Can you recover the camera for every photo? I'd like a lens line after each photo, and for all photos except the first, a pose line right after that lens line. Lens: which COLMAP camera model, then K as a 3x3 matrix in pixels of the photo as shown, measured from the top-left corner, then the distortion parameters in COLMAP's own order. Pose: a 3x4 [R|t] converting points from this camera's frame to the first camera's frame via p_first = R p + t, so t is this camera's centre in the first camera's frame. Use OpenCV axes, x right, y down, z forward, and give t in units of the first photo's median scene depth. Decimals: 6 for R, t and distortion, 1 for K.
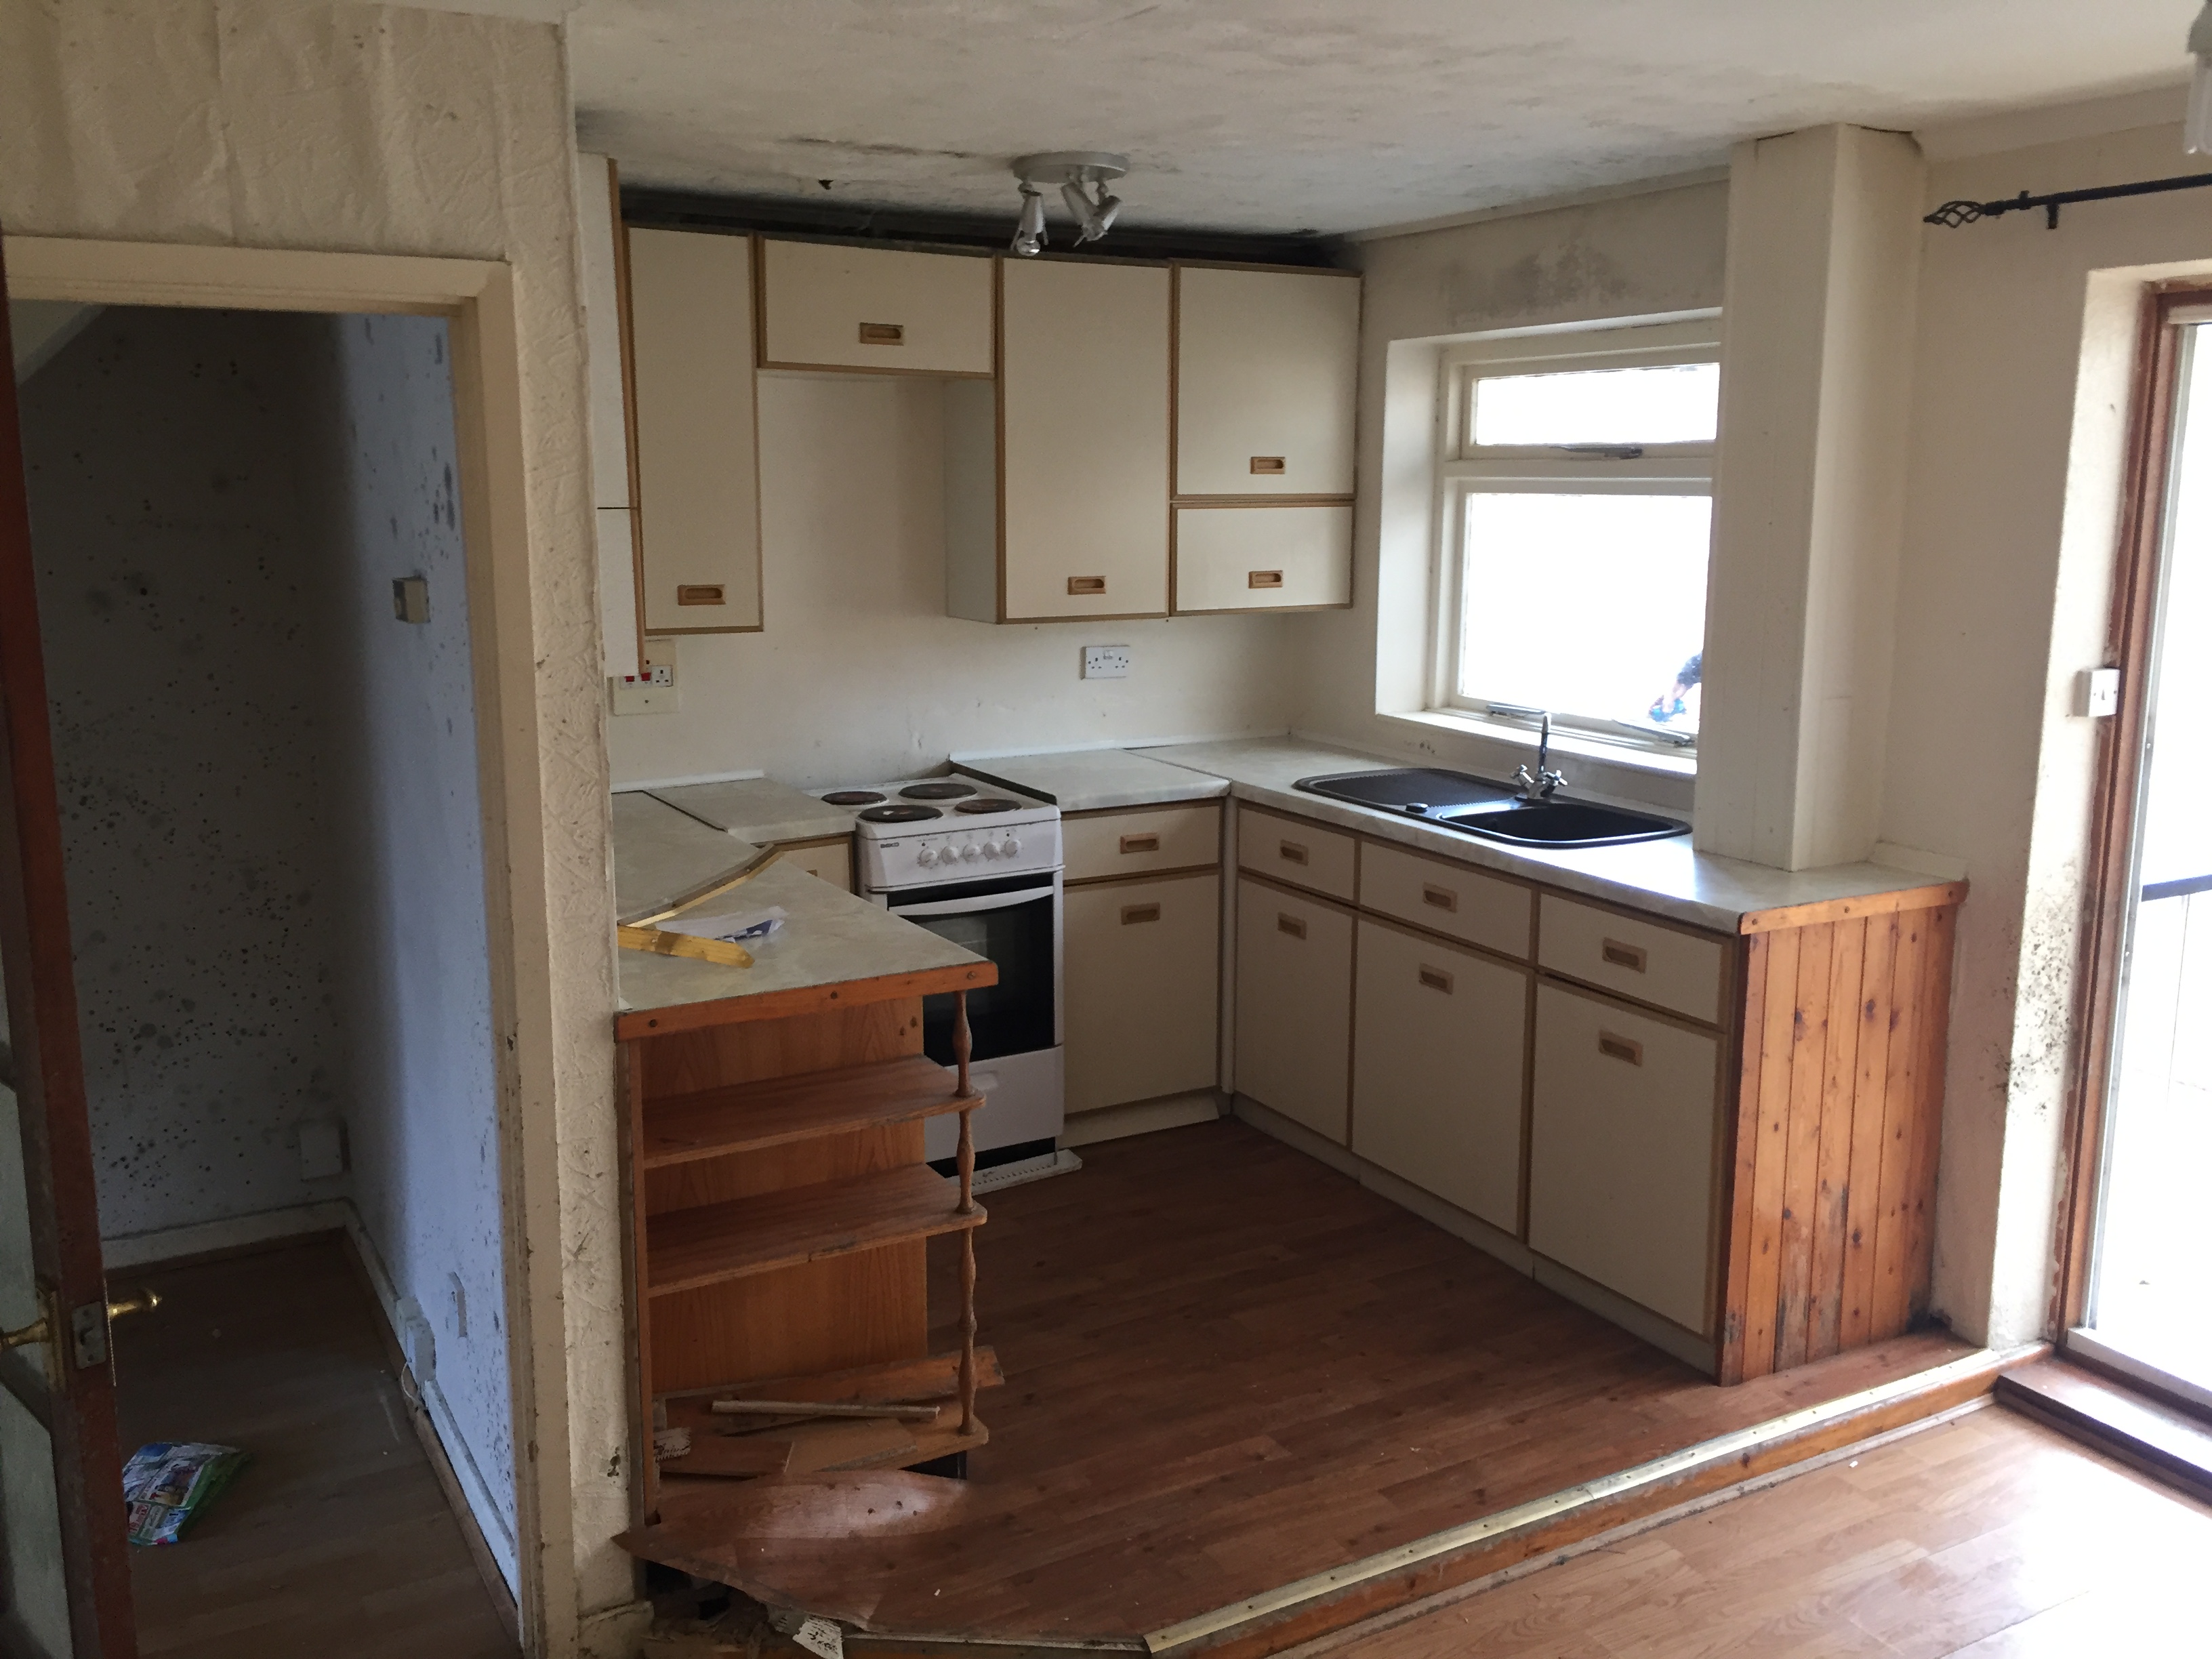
lens RADIAL K [[1891.2, 0, 1097.7], [0, 1891.2, 818.8], [0, 0, 1]] dist [0.090100, -0.111956]
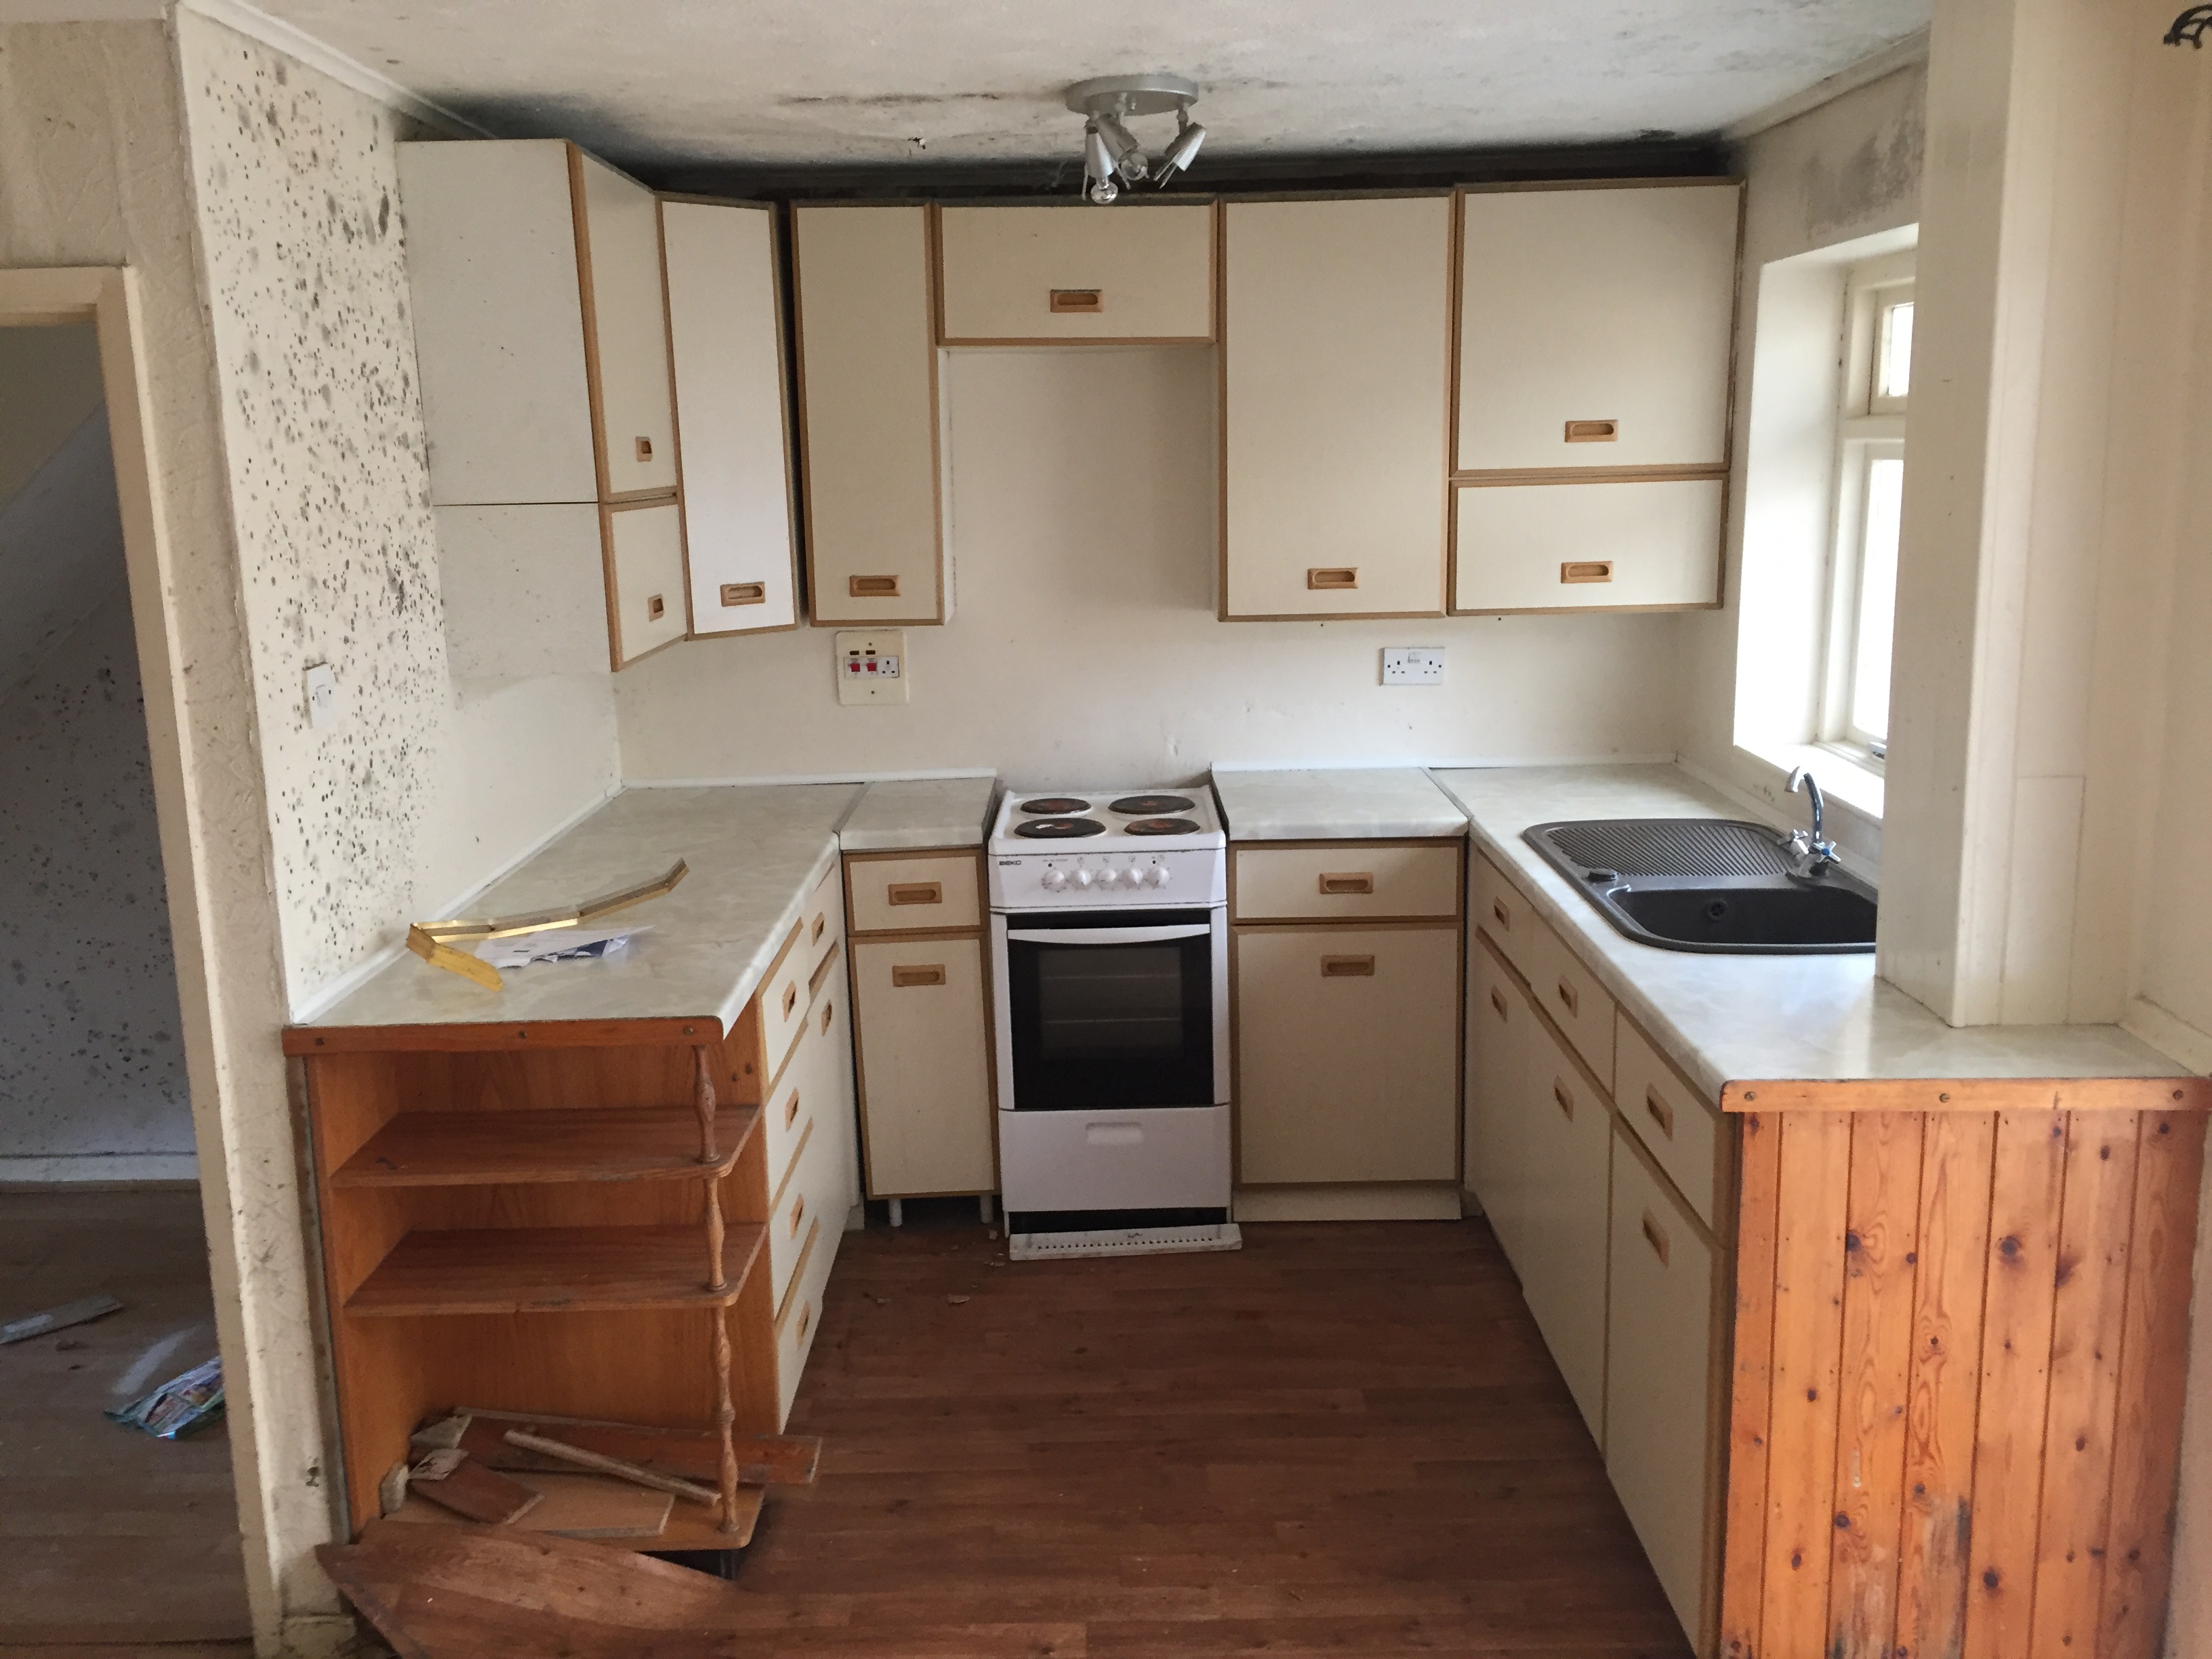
lens RADIAL K [[1891.2, 0, 1114.6], [0, 1891.2, 823.1], [0, 0, 1]] dist [0.090100, -0.111956]
pose [[0.866343, 0.079295, -0.493114, 0.428780], [-0.067807, 0.996849, 0.041169, -0.051764], [0.494825, -0.002230, 0.868990, 0.254253]]
